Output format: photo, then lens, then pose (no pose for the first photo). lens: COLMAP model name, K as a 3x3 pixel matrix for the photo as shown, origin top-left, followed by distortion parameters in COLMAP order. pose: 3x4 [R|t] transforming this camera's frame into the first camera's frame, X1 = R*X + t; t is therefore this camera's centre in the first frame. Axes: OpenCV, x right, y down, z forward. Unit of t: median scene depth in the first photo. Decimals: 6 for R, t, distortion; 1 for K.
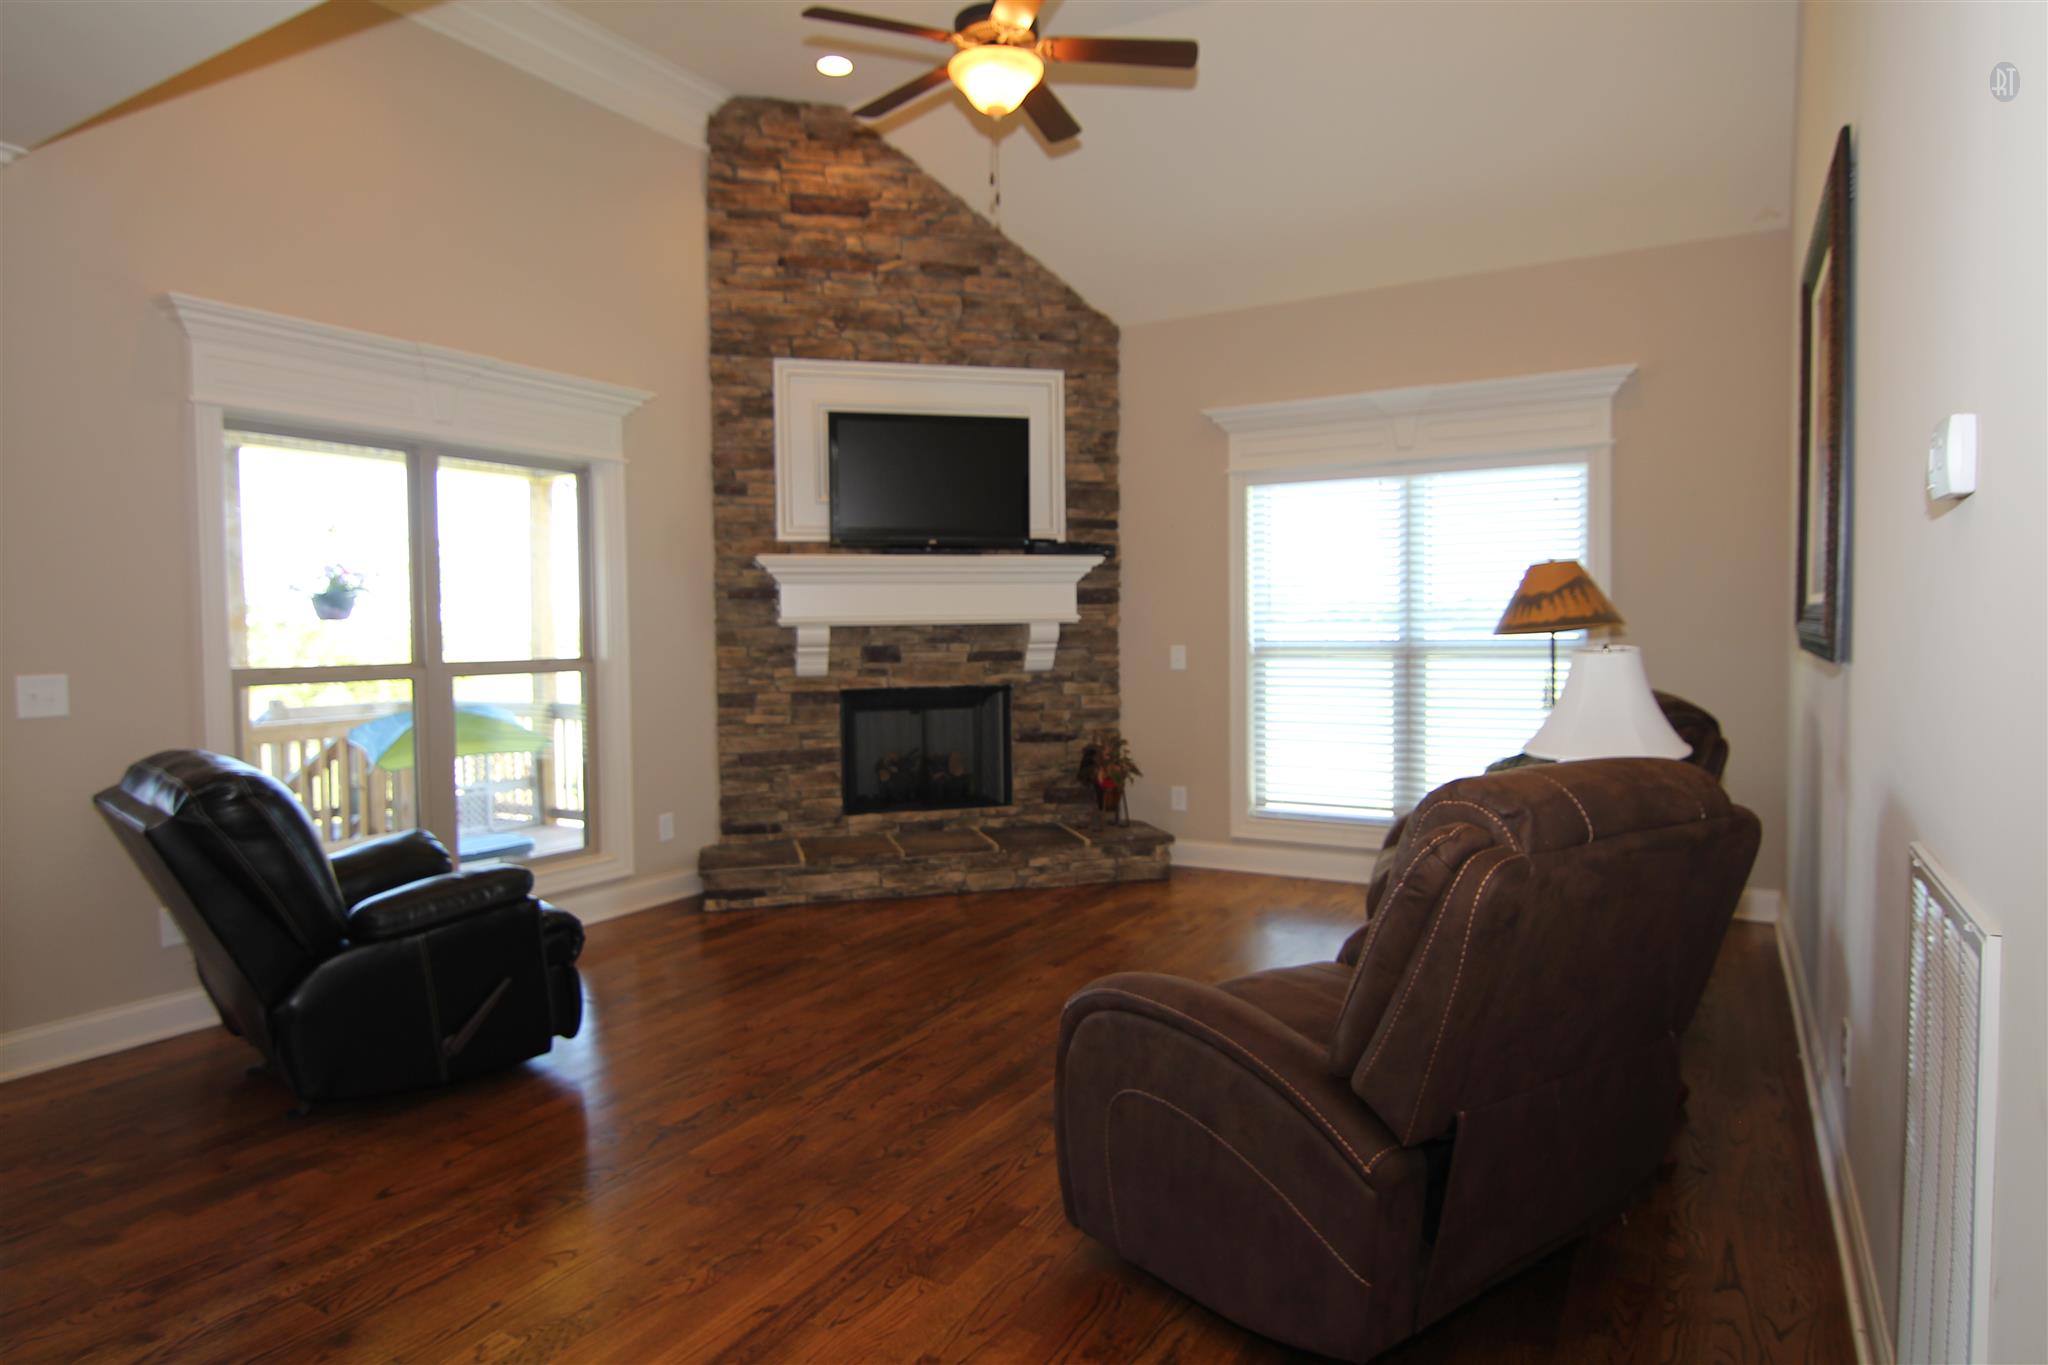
lens RADIAL K [[1188.3, 0, 1024.5], [0, 1188.3, 670.3], [0, 0, 1]] dist [0.000479, 0.000027]
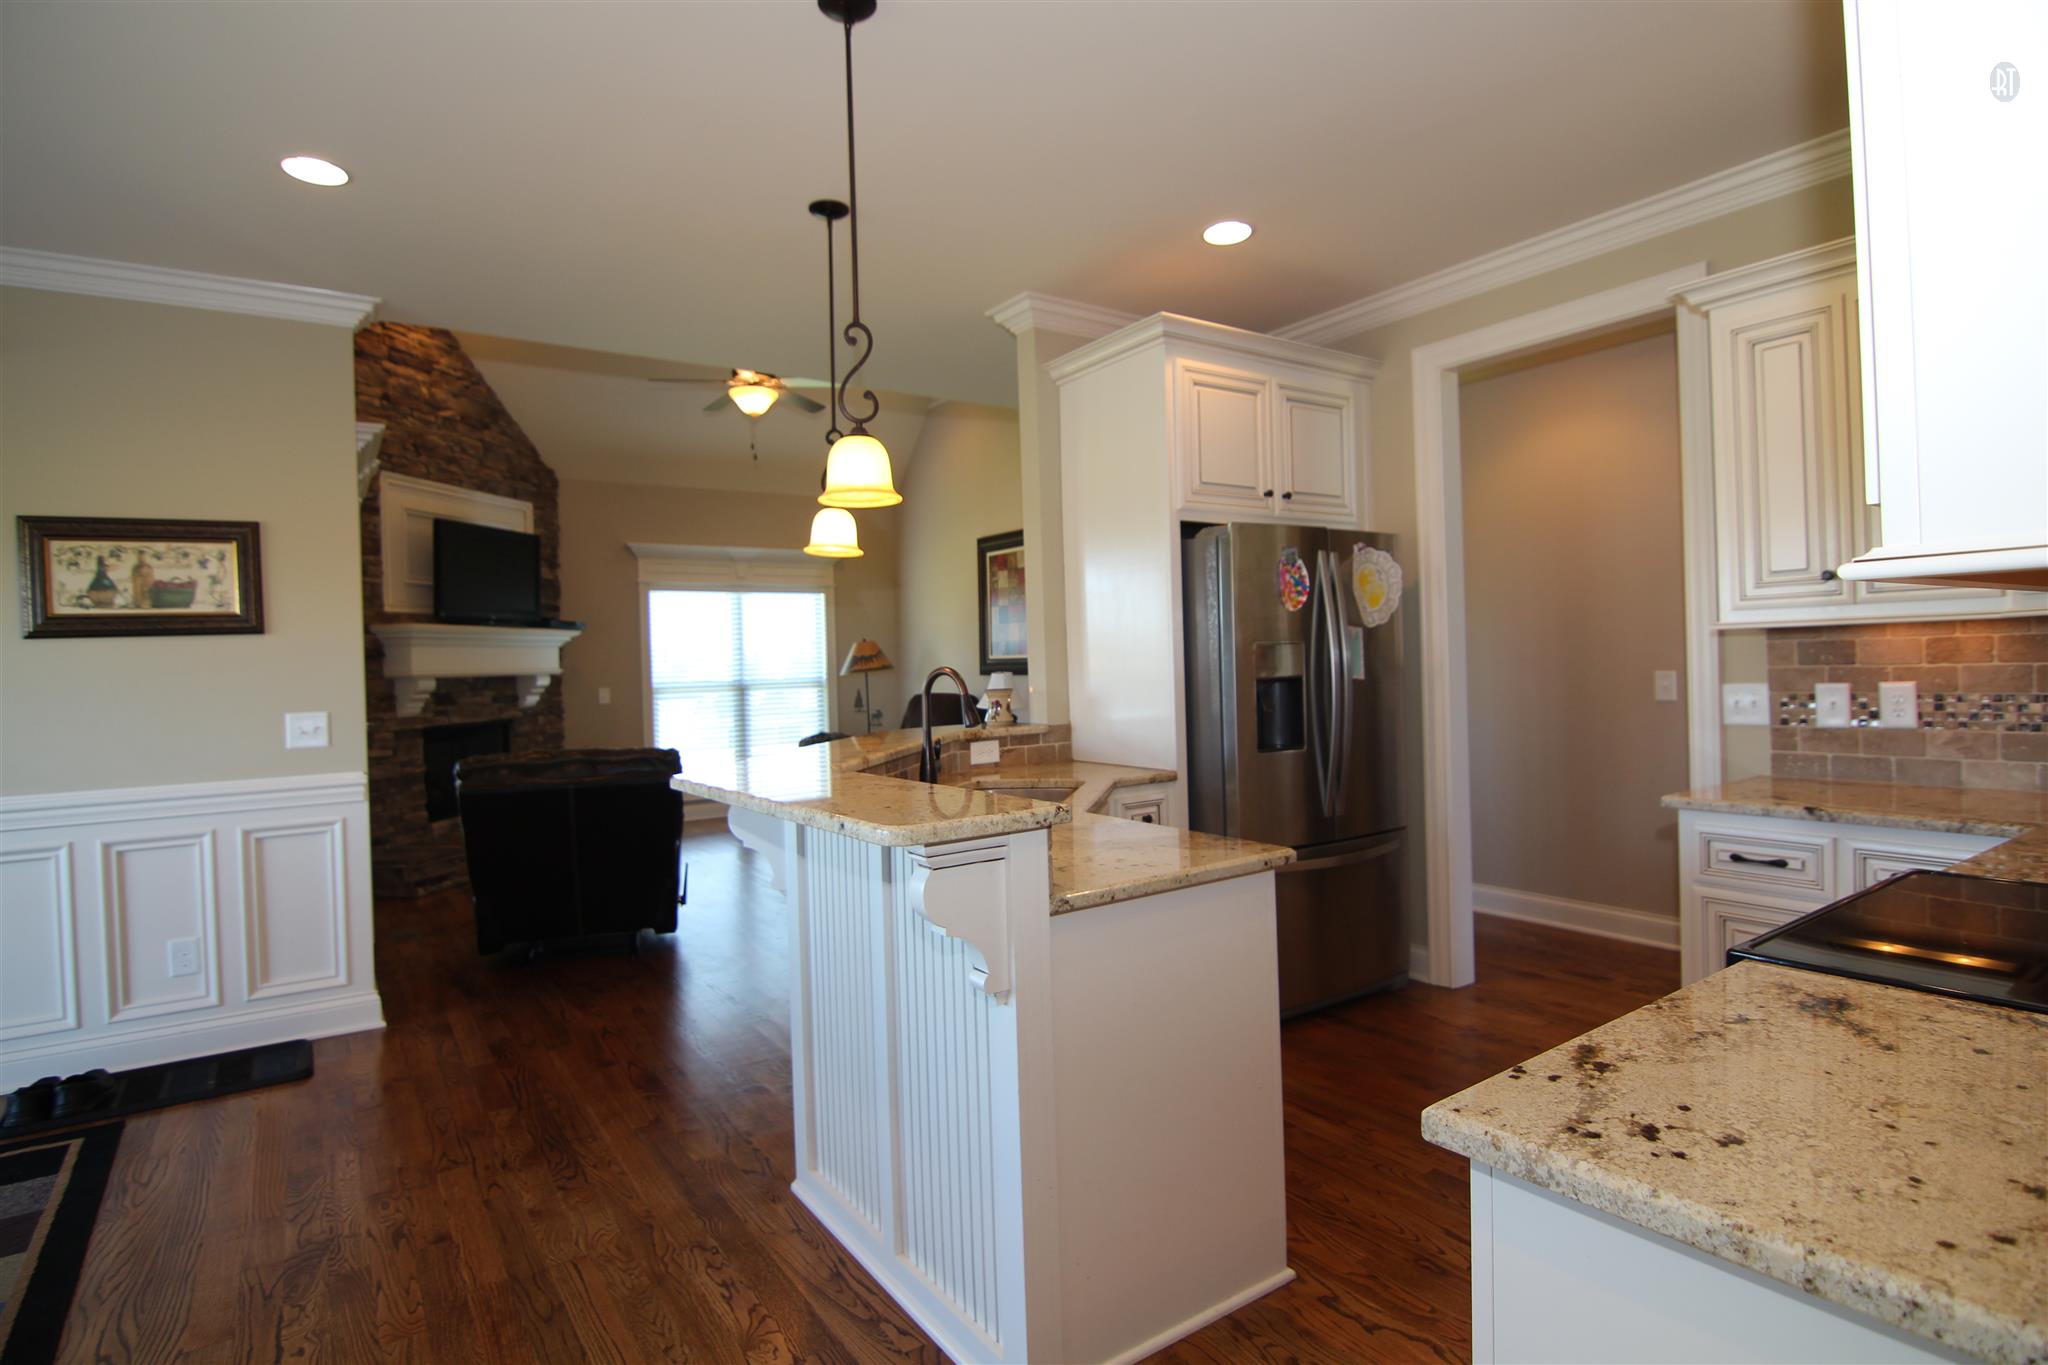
lens RADIAL K [[1031.8, 0, 1056.2], [0, 1031.8, 675.1], [0, 0, 1]] dist [-0.002159, -0.010214]
pose [[0.406648, -0.012382, 0.913501, -0.910606], [0.060233, 0.998096, -0.013284, 0.016228], [-0.911597, 0.060425, 0.406619, -0.097908]]
